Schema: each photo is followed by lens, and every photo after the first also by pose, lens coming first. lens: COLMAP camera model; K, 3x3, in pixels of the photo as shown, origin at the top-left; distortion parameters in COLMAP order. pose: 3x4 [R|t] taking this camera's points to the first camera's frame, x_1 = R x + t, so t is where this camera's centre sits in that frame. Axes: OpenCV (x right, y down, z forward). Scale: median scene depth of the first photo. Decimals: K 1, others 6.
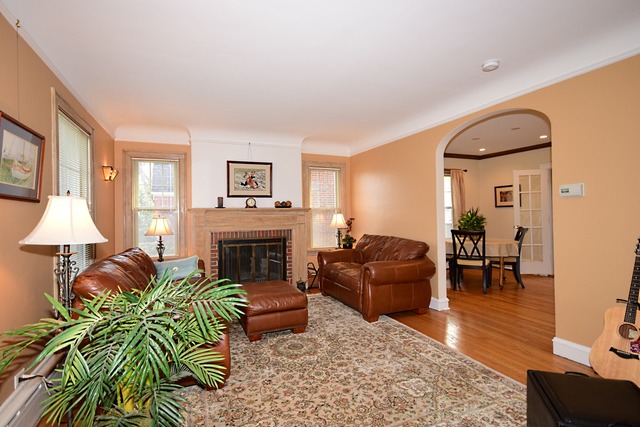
lens RADIAL K [[315.7, 0, 318.1], [0, 315.7, 212.2], [0, 0, 1]] dist [0.005283, 0.001093]
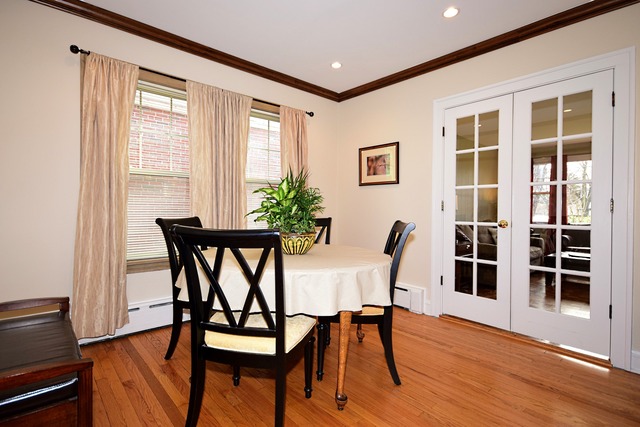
lens RADIAL K [[315.7, 0, 318.1], [0, 315.7, 212.2], [0, 0, 1]] dist [0.005283, 0.001093]
pose [[0.947959, 0.021153, 0.317688, 0.472269], [-0.026719, 0.999556, 0.013171, 0.038428], [-0.317268, -0.020974, 0.948104, 0.739527]]
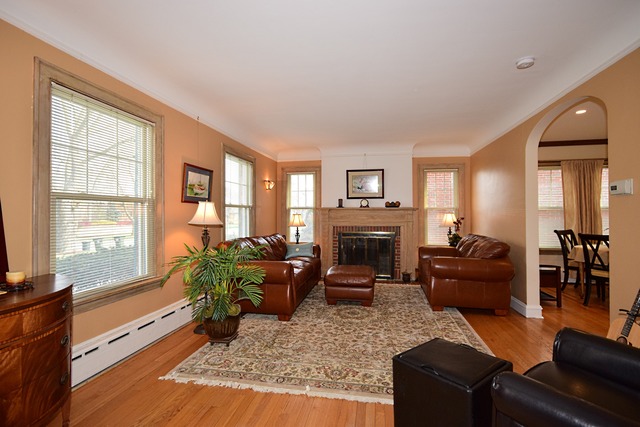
lens RADIAL K [[309.5, 0, 320.0], [0, 309.5, 213.5], [0, 0, 1]] dist [-0.001186, -0.000188]
pose [[0.829228, 0.012304, -0.558775, 0.320670], [-0.008986, 0.999922, 0.008681, 0.001281], [0.558838, -0.002177, 0.829274, -0.087684]]
